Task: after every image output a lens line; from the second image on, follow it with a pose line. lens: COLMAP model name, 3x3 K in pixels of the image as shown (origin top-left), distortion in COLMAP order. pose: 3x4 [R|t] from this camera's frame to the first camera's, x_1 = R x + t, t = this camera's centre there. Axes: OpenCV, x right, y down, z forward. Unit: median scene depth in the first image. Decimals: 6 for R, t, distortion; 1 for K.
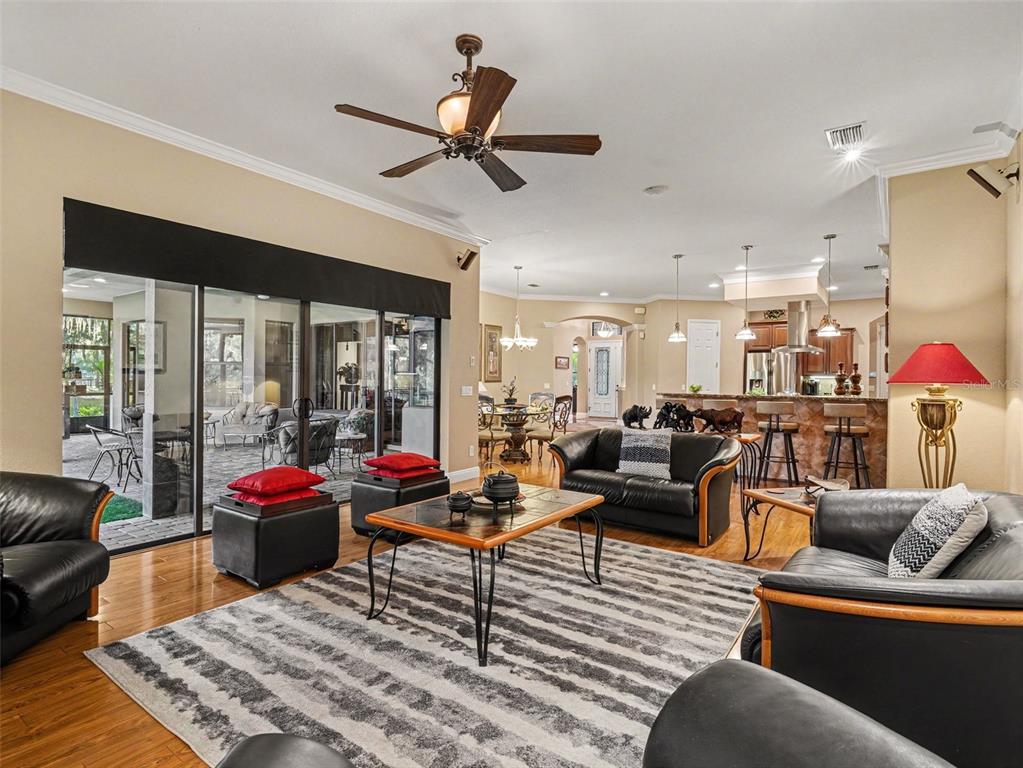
lens RADIAL K [[530.0, 0, 510.4], [0, 530.0, 378.8], [0, 0, 1]] dist [0.002788, -0.009527]
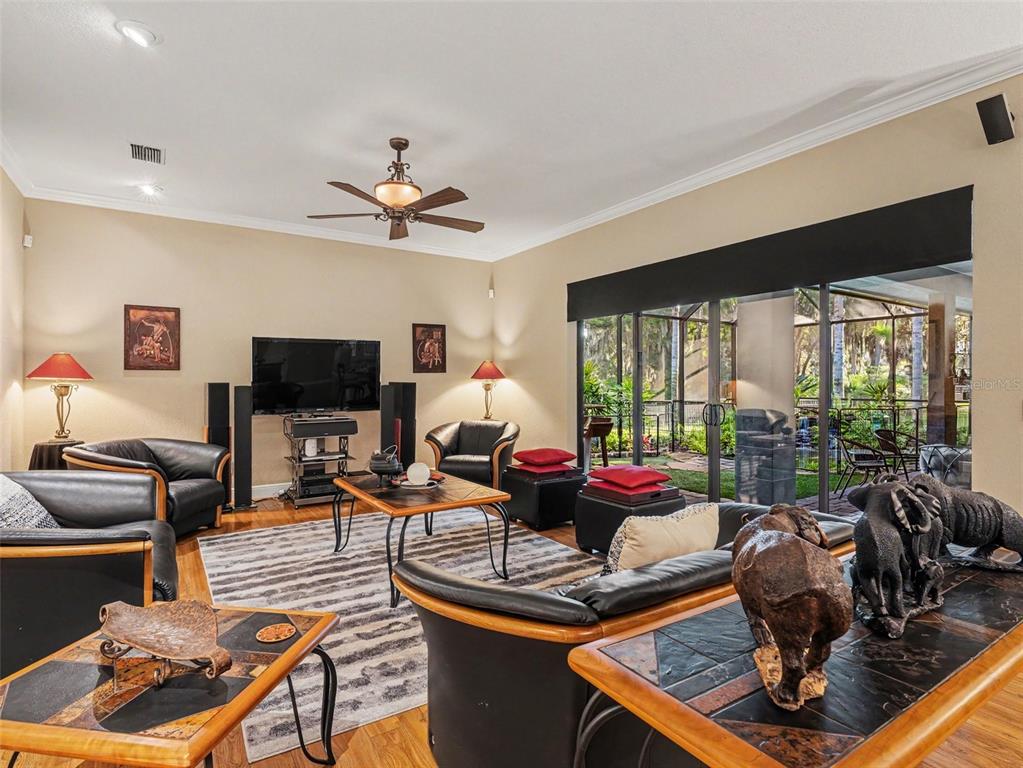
lens RADIAL K [[530.0, 0, 510.4], [0, 530.0, 378.8], [0, 0, 1]] dist [0.002788, -0.009527]
pose [[-0.361873, -0.012952, -0.932137, 0.969225], [-0.000217, 0.999905, -0.013810, 0.006893], [0.932227, -0.004795, -0.361841, 1.550965]]
